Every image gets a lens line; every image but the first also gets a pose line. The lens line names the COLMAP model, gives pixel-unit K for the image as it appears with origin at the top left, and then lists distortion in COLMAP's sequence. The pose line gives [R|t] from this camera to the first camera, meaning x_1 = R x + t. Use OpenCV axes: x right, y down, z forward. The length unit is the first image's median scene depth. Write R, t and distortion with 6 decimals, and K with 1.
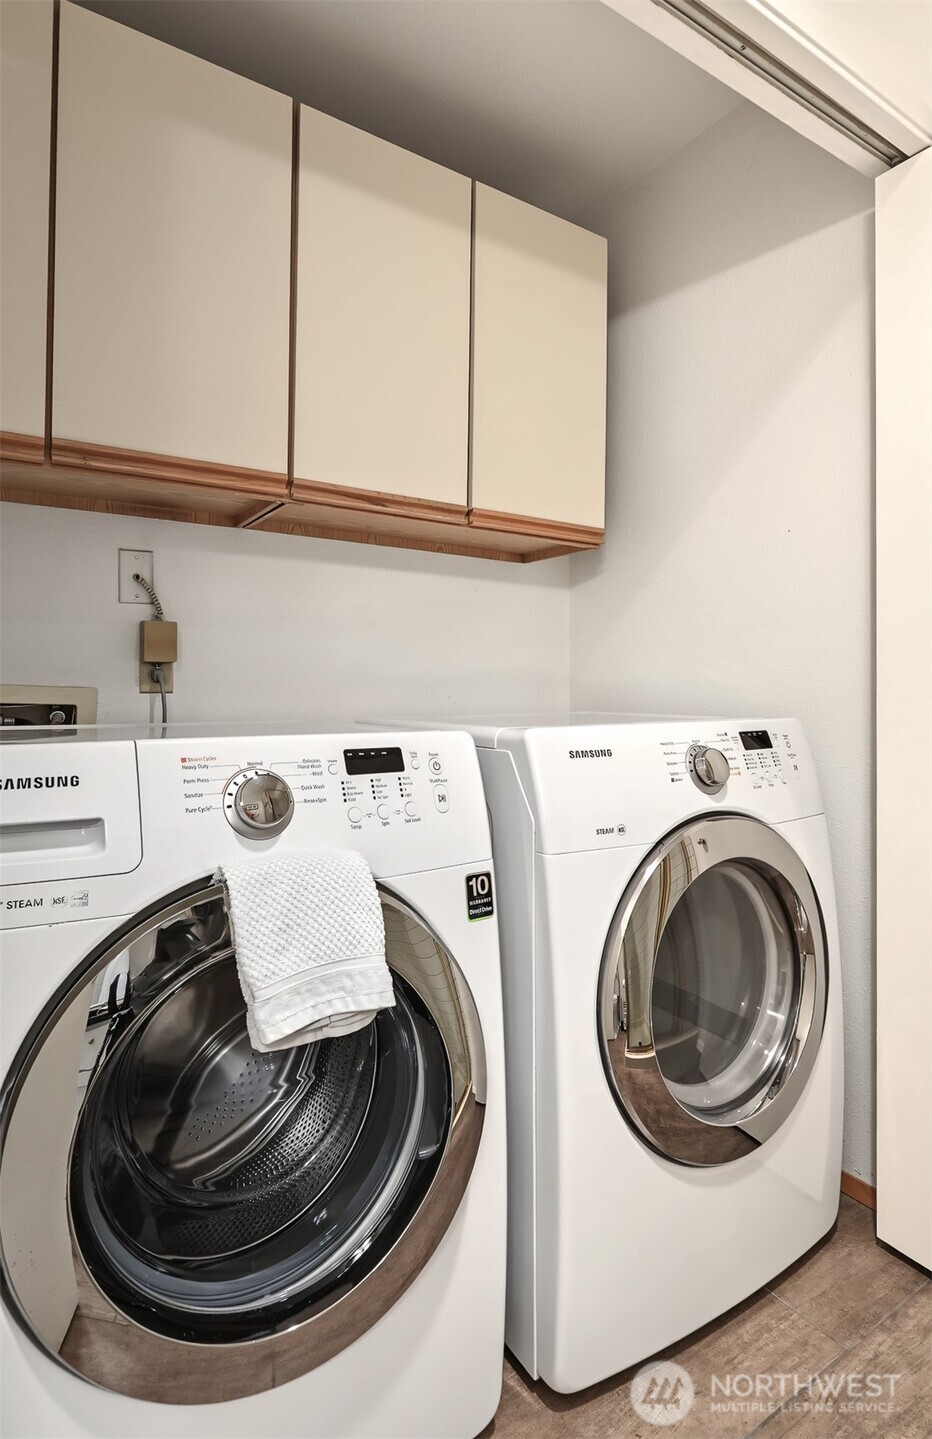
lens RADIAL K [[725.1, 0, 477.8], [0, 725.1, 704.0], [0, 0, 1]] dist [-0.004764, 0.000524]
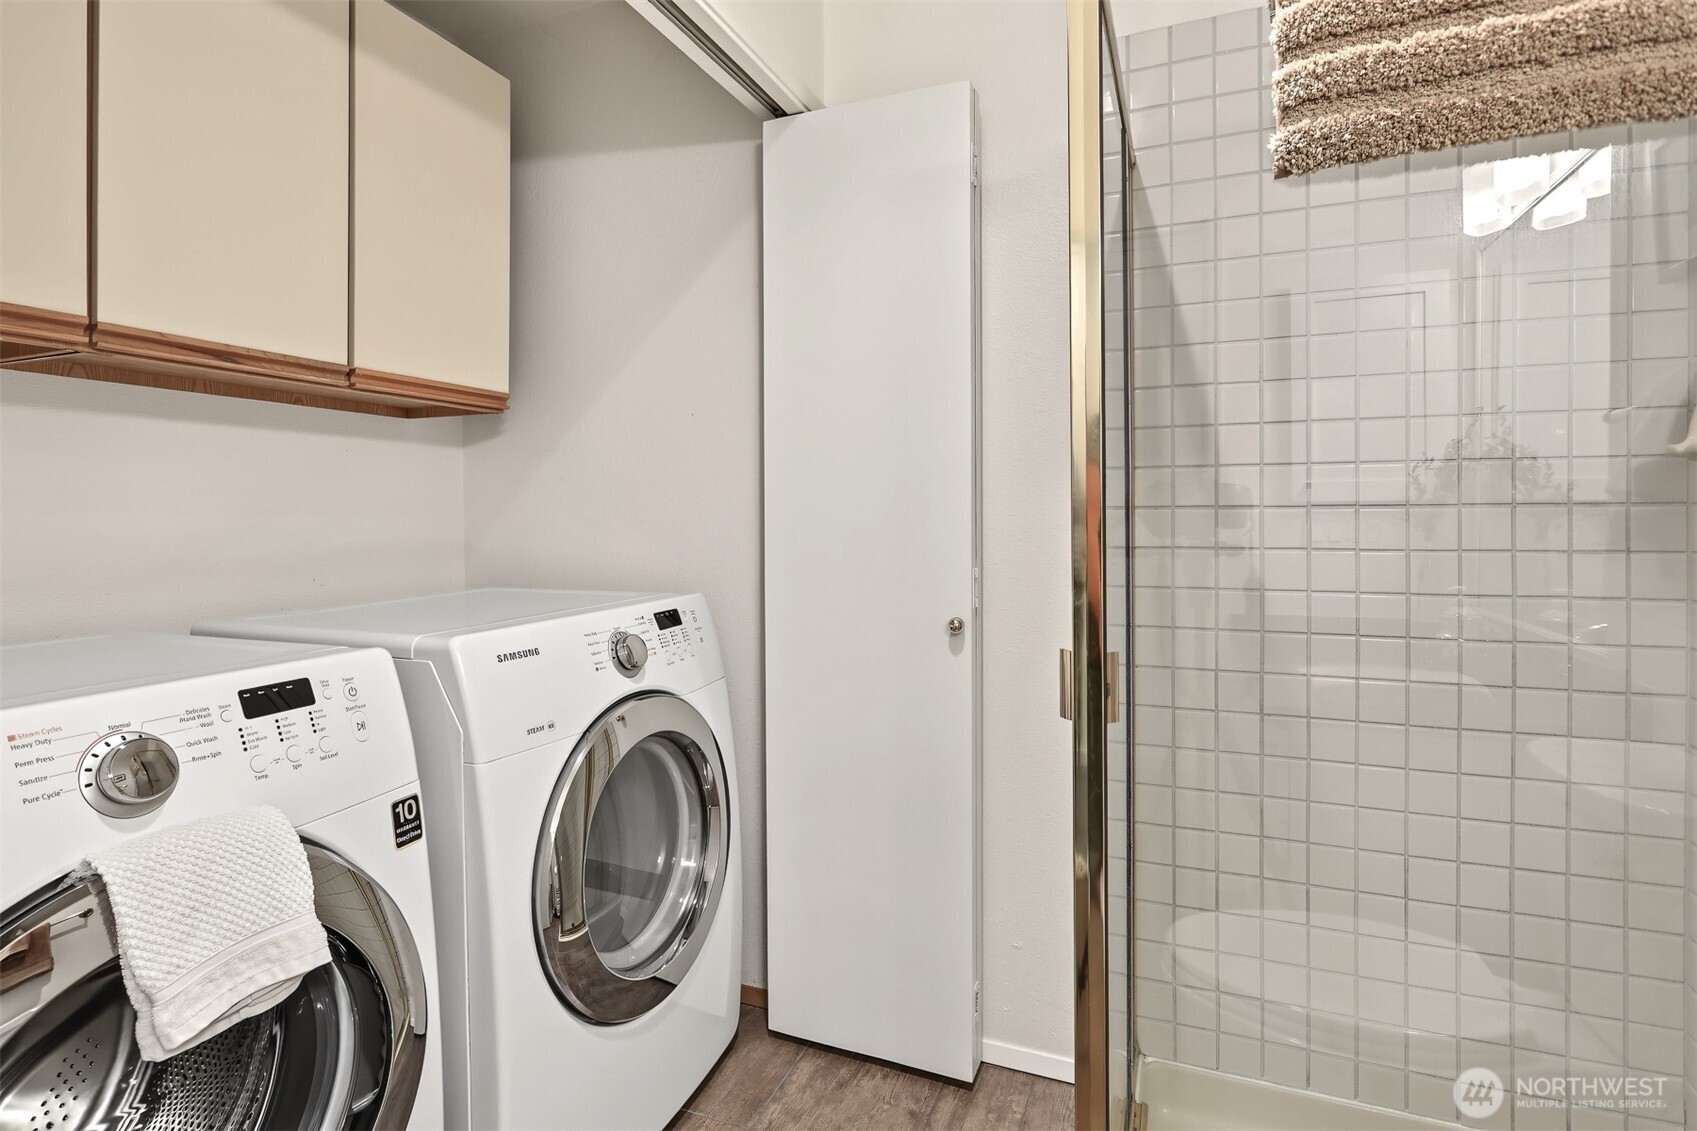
lens RADIAL K [[829.4, 0, 857.8], [0, 829.4, 517.5], [0, 0, 1]] dist [-0.011634, 0.004347]
pose [[0.810614, -0.006130, 0.585548, -0.128543], [0.004631, 0.999981, 0.004058, -0.118590], [-0.585562, -0.000578, 0.810627, -0.202214]]
